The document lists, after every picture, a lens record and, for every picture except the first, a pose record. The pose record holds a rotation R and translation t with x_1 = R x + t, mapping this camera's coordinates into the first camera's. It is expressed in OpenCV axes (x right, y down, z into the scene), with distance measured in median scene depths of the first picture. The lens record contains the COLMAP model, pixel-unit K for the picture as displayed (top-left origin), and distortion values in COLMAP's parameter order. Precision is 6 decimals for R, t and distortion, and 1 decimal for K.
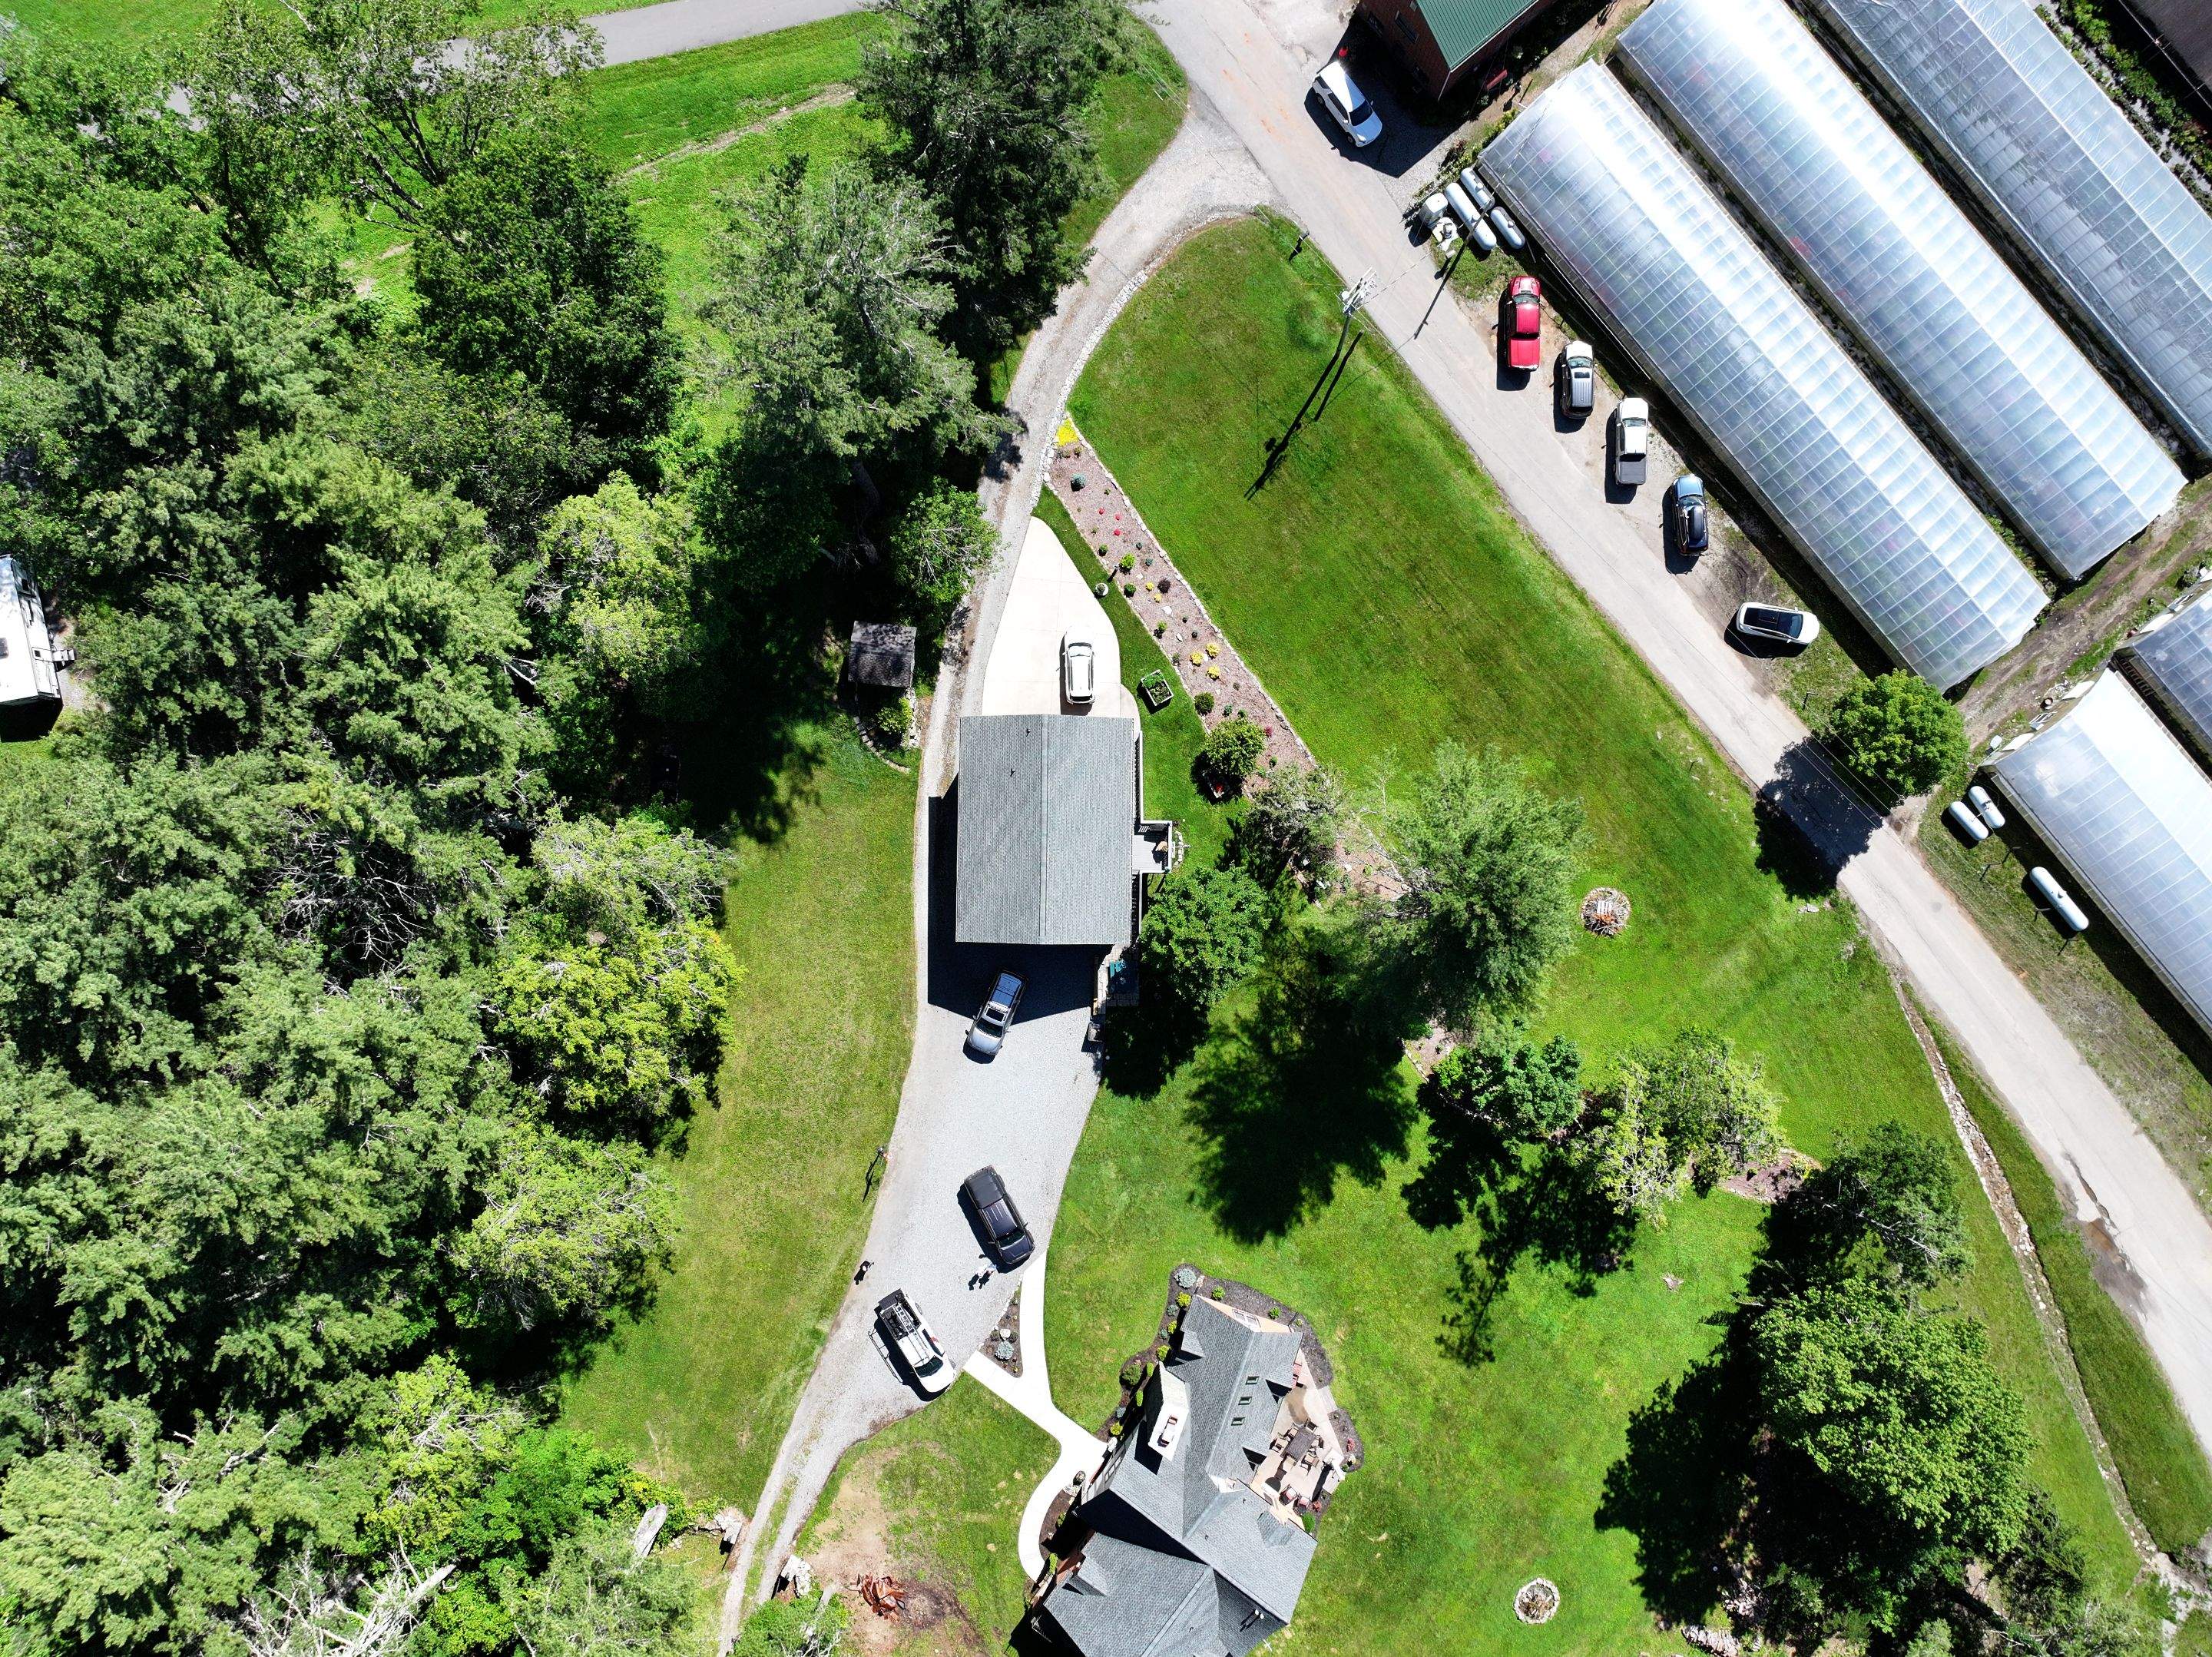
lens RADIAL K [[1789.8, 0, 1106.0], [0, 1789.8, 823.7], [0, 0, 1]] dist [0.007401, 0.005525]
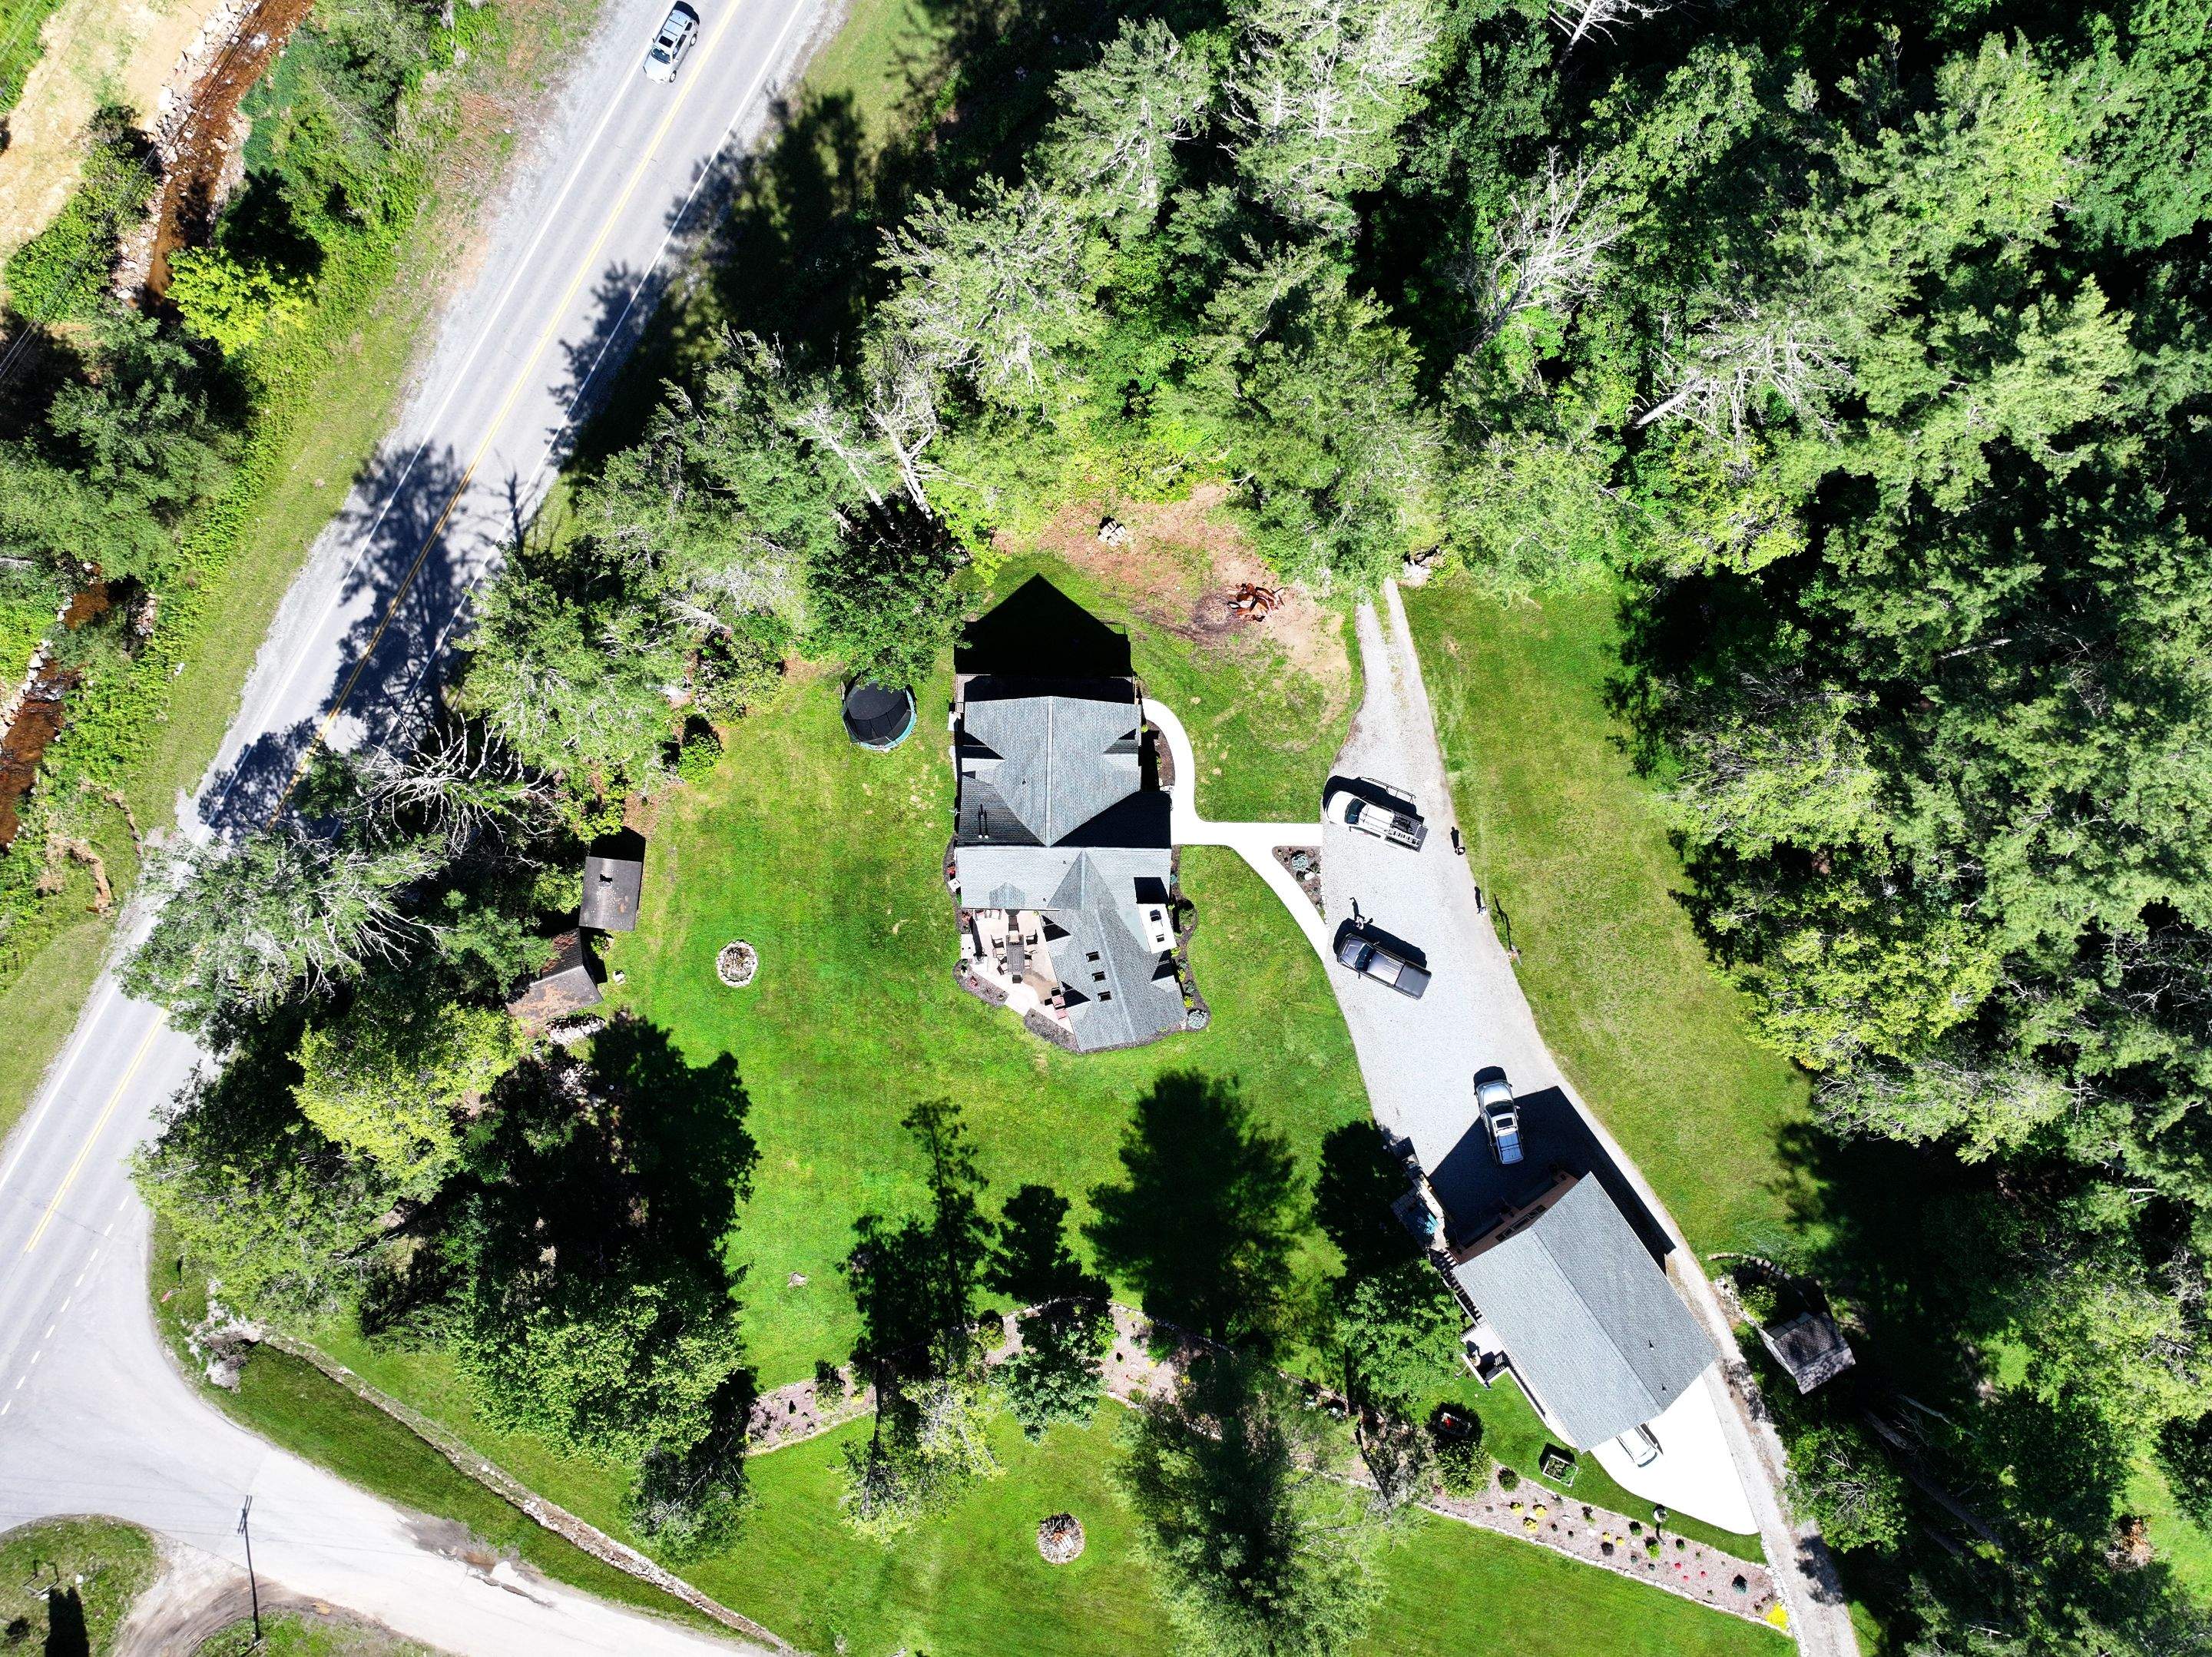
lens RADIAL K [[1790.1, 0, 1109.2], [0, 1790.1, 833.0], [0, 0, 1]] dist [0.029158, -0.046975]
pose [[-0.807218, 0.590161, -0.010487, 0.032658], [-0.589949, -0.806102, 0.046484, 0.318307], [0.018980, 0.043710, 0.998864, -0.034510]]
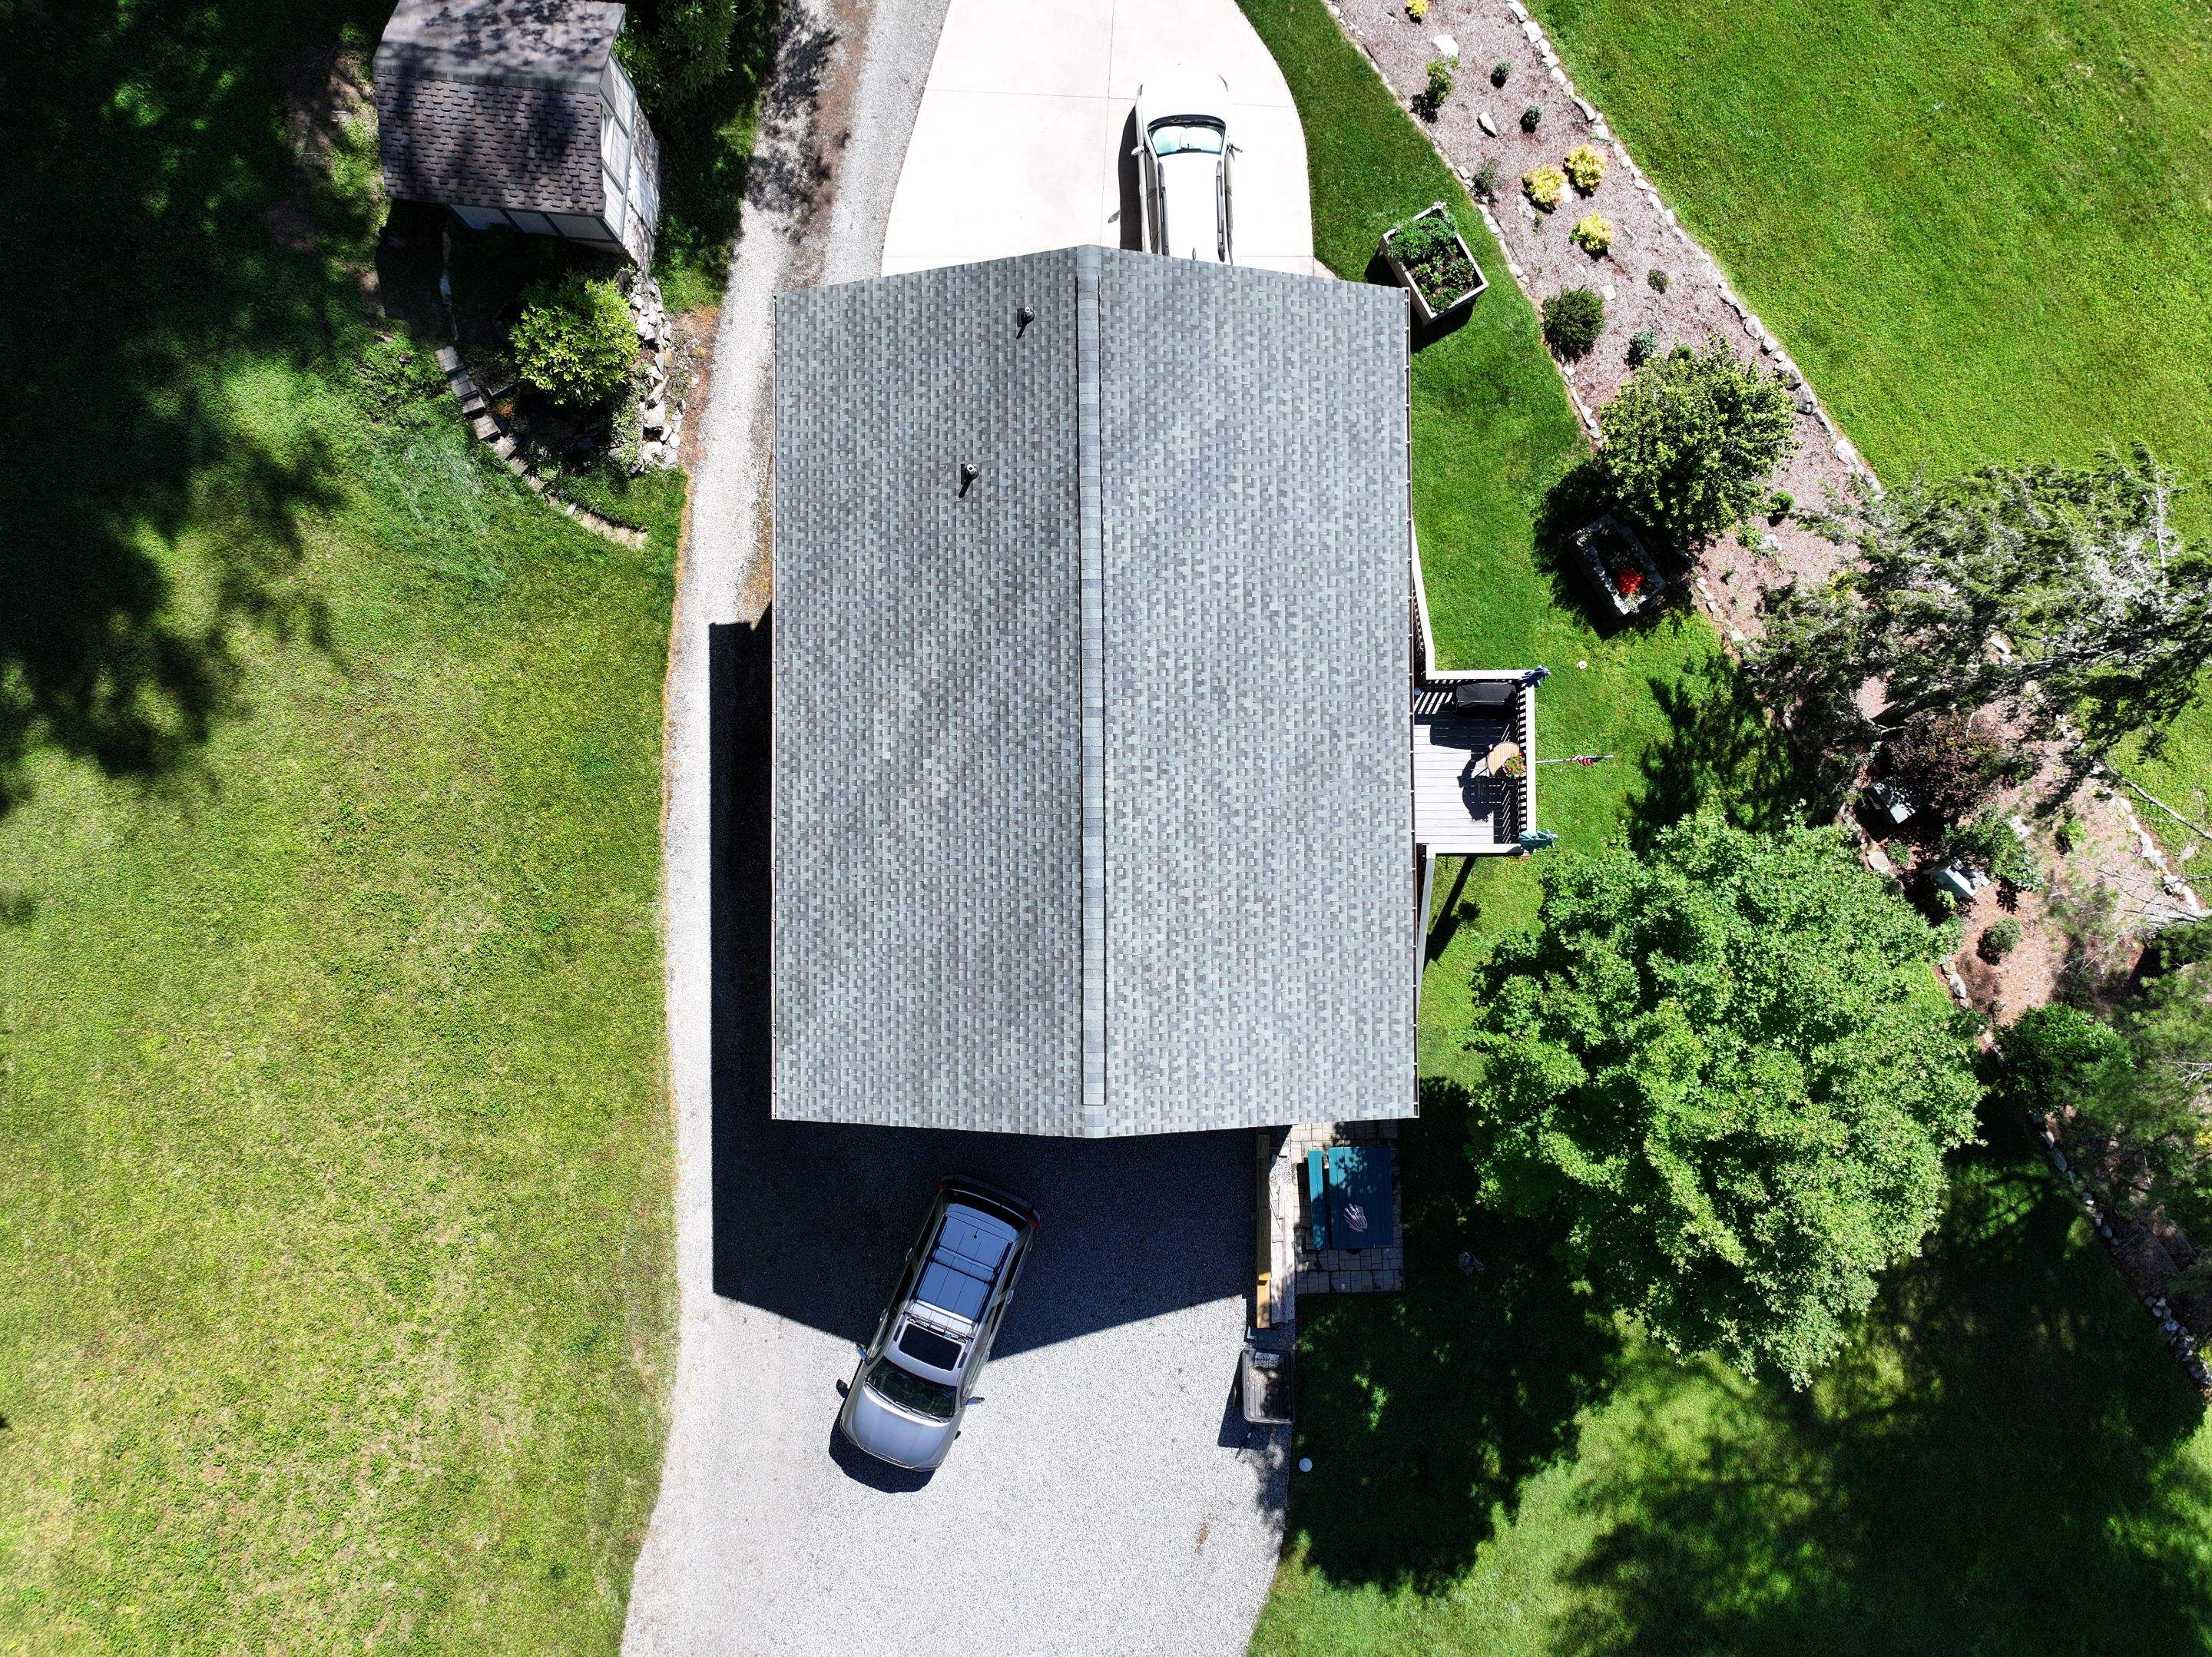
lens RADIAL K [[1789.8, 0, 1106.0], [0, 1789.8, 823.7], [0, 0, 1]] dist [0.007401, 0.005525]
pose [[0.999819, -0.018881, -0.002292, -0.030065], [0.018888, 0.999817, 0.003008, 0.020173], [0.002235, -0.003051, 0.999993, 0.690017]]
